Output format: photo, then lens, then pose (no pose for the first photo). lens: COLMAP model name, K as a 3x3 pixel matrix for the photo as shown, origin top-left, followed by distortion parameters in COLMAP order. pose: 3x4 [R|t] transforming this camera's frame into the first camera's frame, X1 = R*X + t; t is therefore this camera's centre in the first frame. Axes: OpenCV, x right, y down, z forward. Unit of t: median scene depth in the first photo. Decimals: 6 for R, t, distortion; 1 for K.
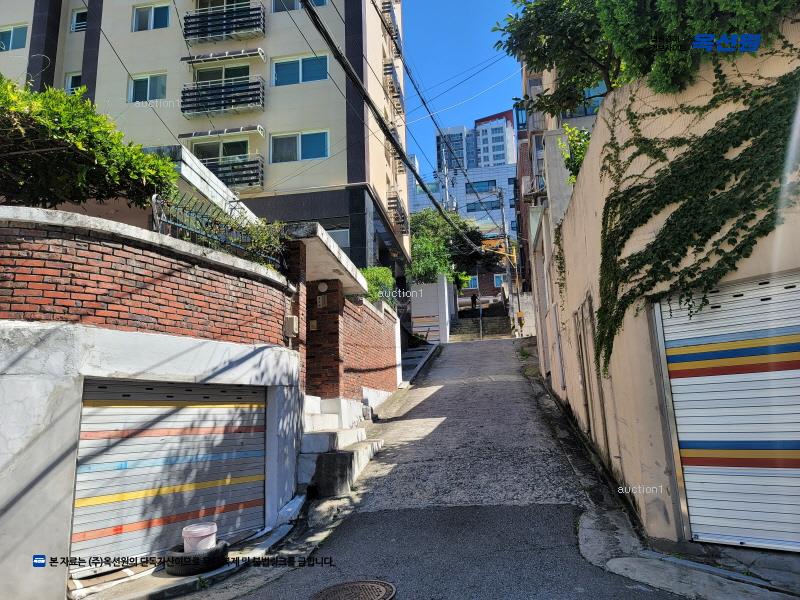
lens RADIAL K [[584.3, 0, 397.3], [0, 584.3, 294.9], [0, 0, 1]] dist [0.059858, -0.050821]
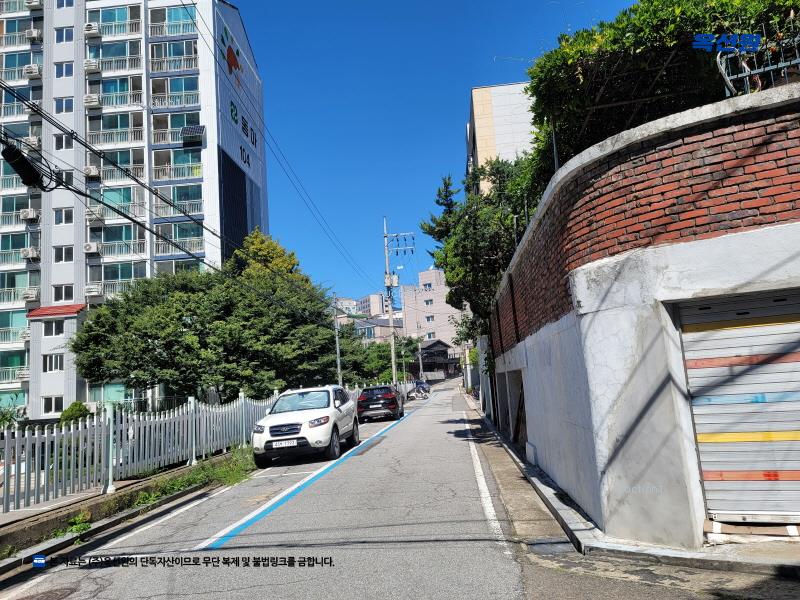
lens RADIAL K [[584.3, 0, 398.7], [0, 584.3, 305.7], [0, 0, 1]] dist [0.059858, -0.050821]
pose [[0.053843, -0.108389, -0.992649, 0.319342], [0.283849, 0.954743, -0.088854, 0.102244], [0.957356, -0.276978, 0.082172, 0.505784]]
